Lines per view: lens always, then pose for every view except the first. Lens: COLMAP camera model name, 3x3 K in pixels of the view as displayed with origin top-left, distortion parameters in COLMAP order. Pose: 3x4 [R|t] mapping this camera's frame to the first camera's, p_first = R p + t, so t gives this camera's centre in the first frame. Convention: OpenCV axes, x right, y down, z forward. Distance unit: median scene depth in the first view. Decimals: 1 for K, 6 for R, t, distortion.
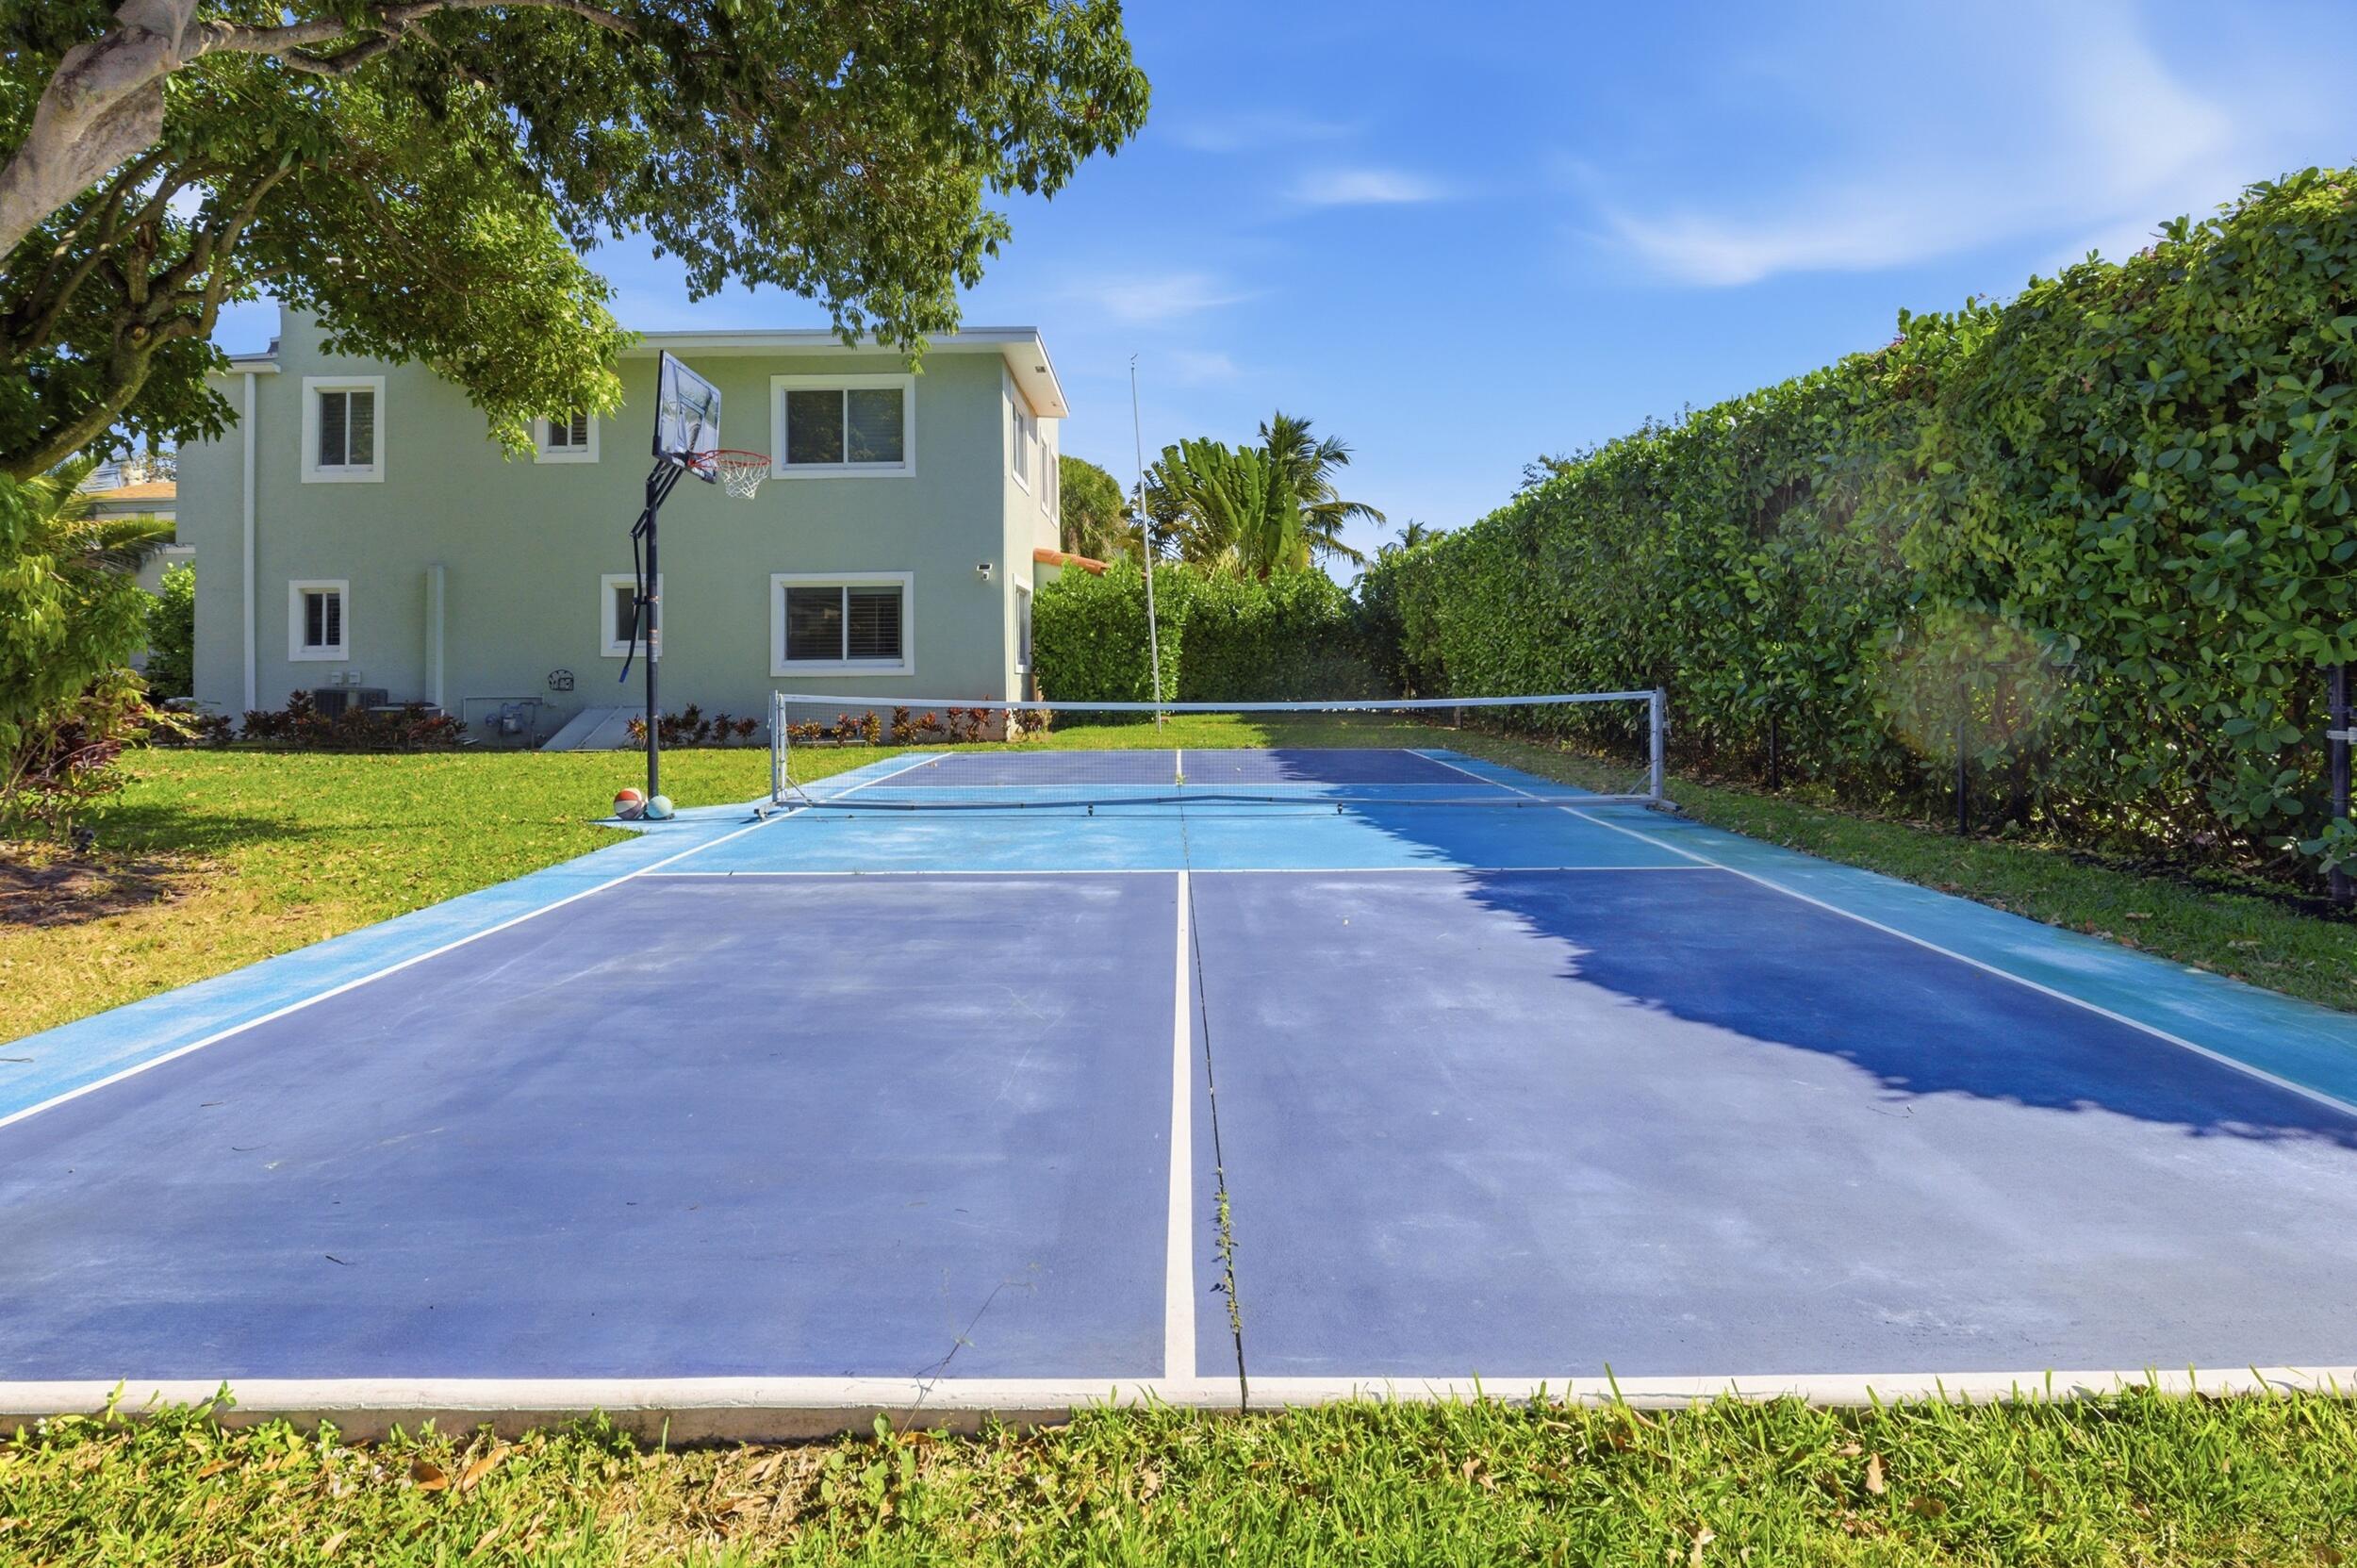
lens RADIAL K [[1154.3, 0, 1179.6], [0, 1154.3, 675.8], [0, 0, 1]] dist [0.000833, -0.000240]
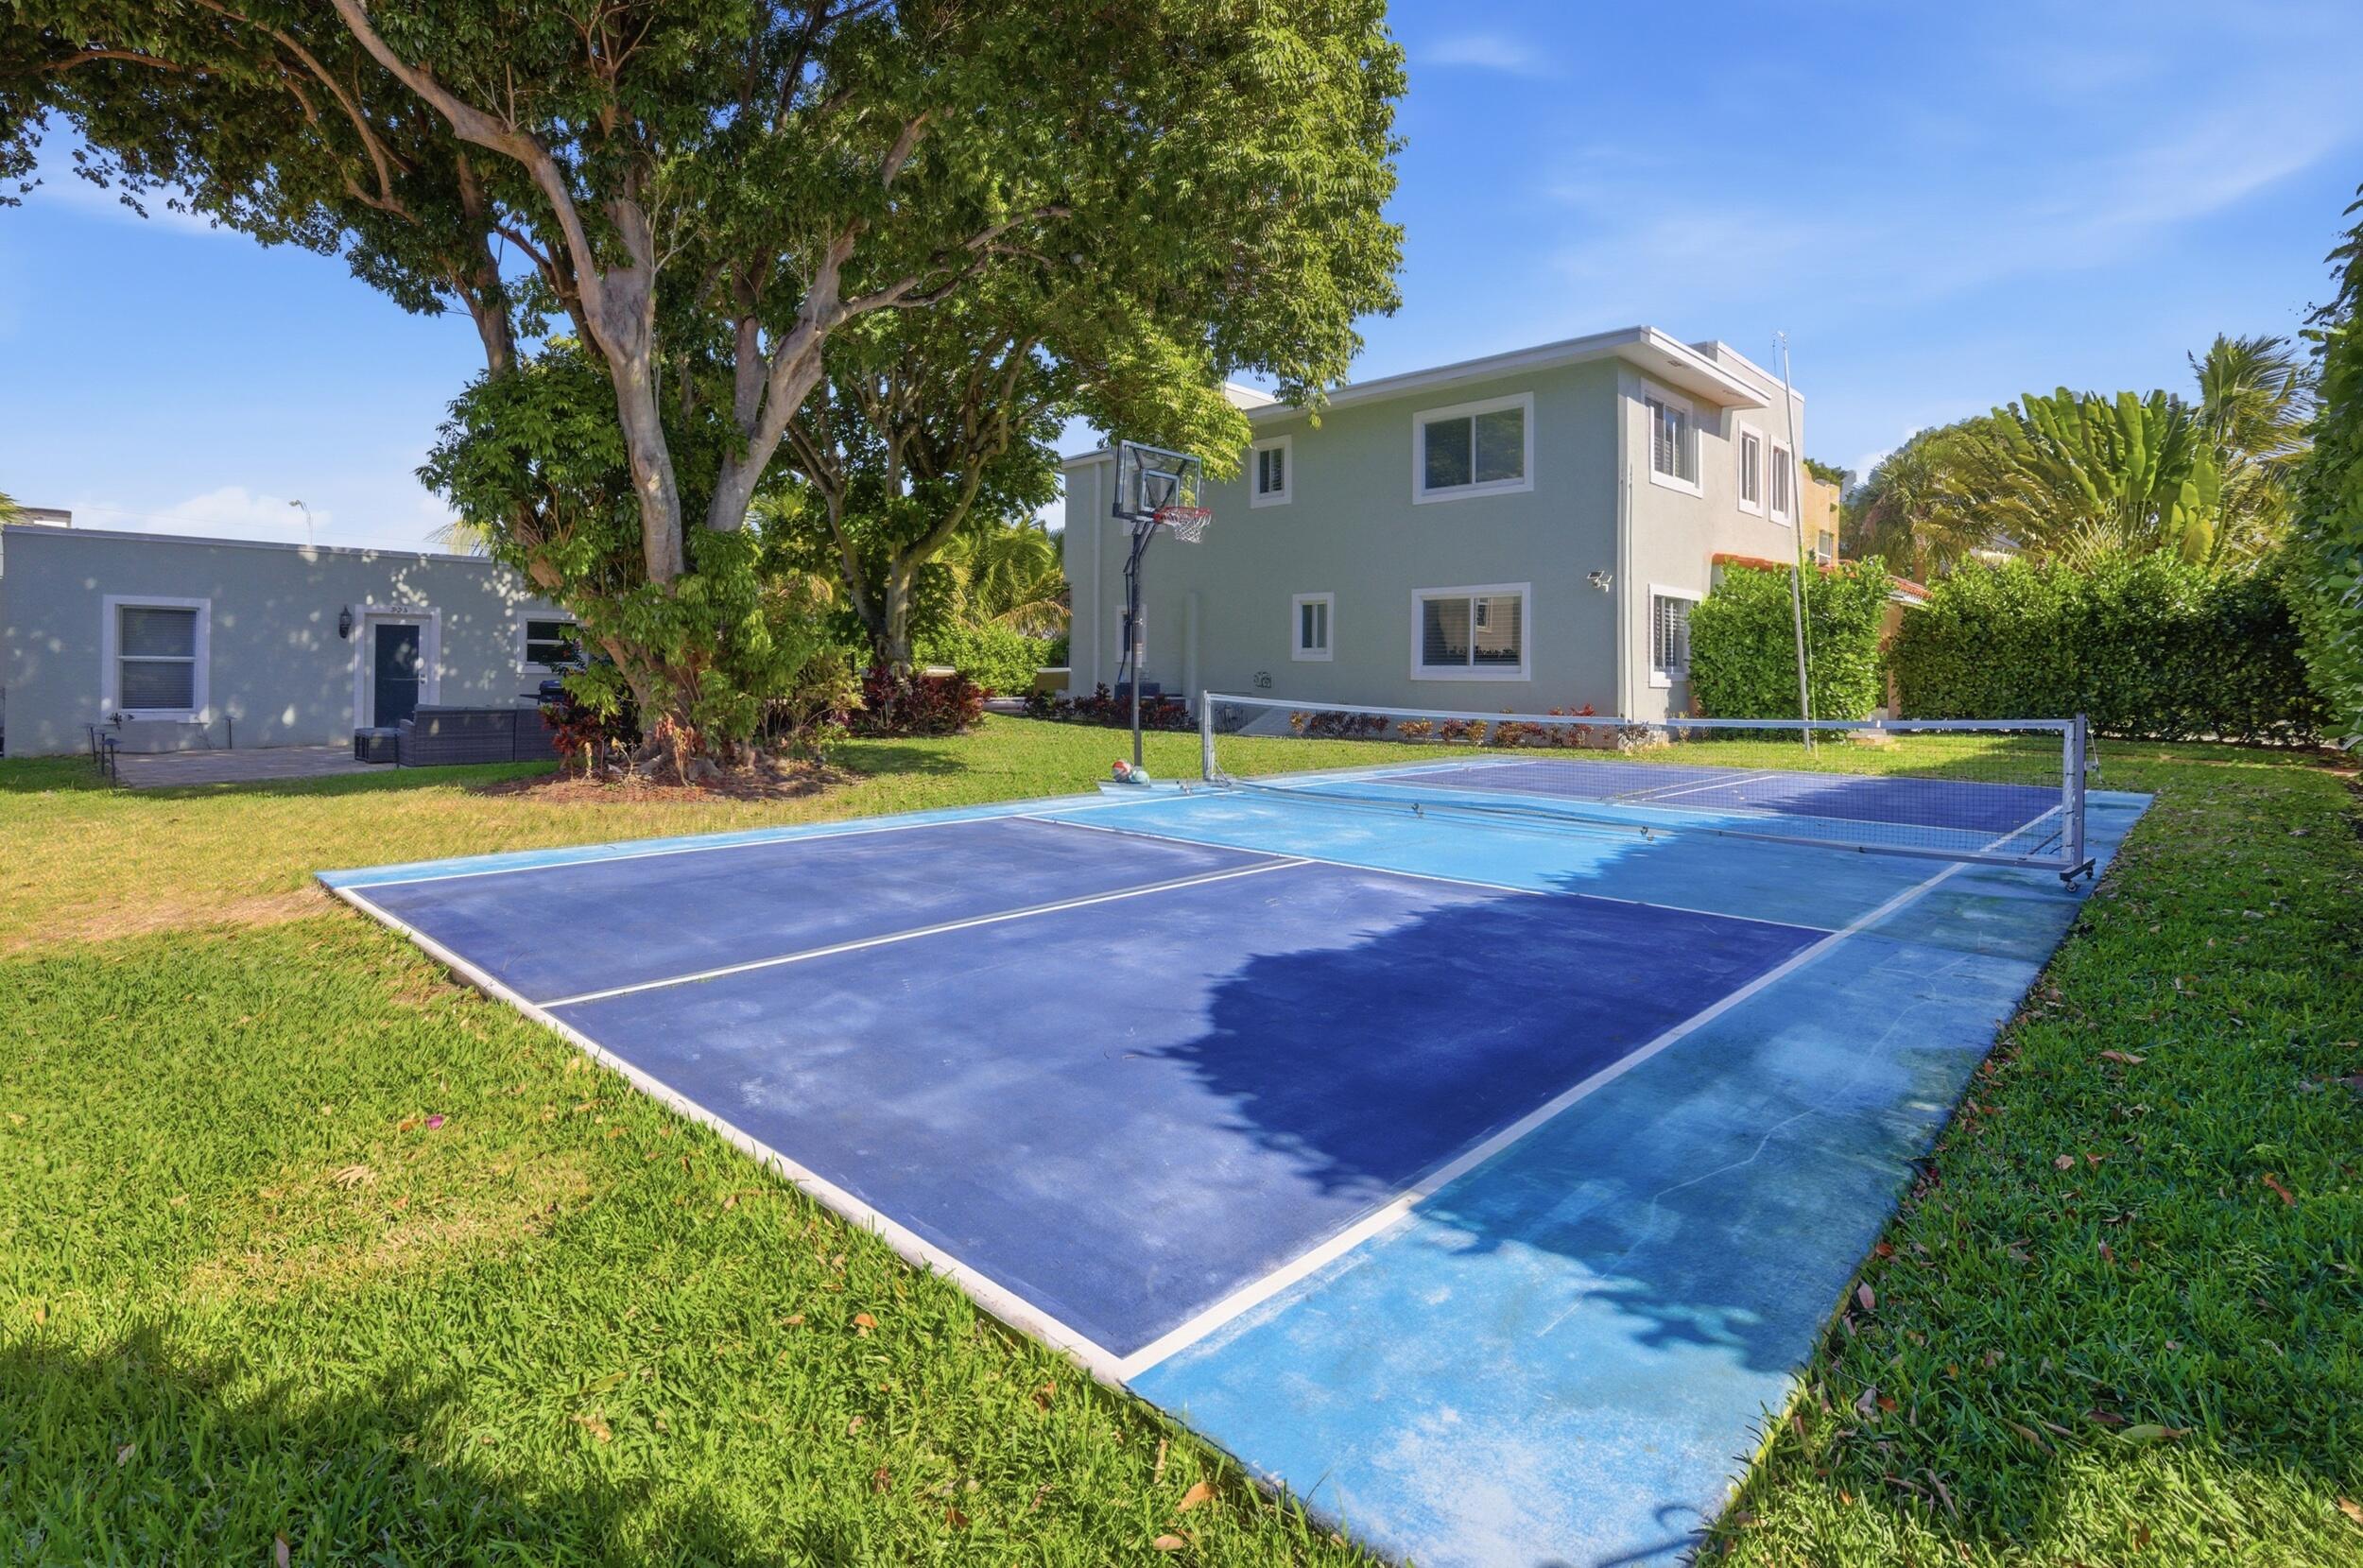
lens RADIAL K [[1157.2, 0, 1182.6], [0, 1157.2, 675.5], [0, 0, 1]] dist [0.000833, -0.000240]
pose [[0.727034, 0.017380, -0.686381, 0.258272], [-0.018450, 0.999813, 0.005775, -0.005998], [0.686353, 0.008465, 0.727219, 0.026356]]
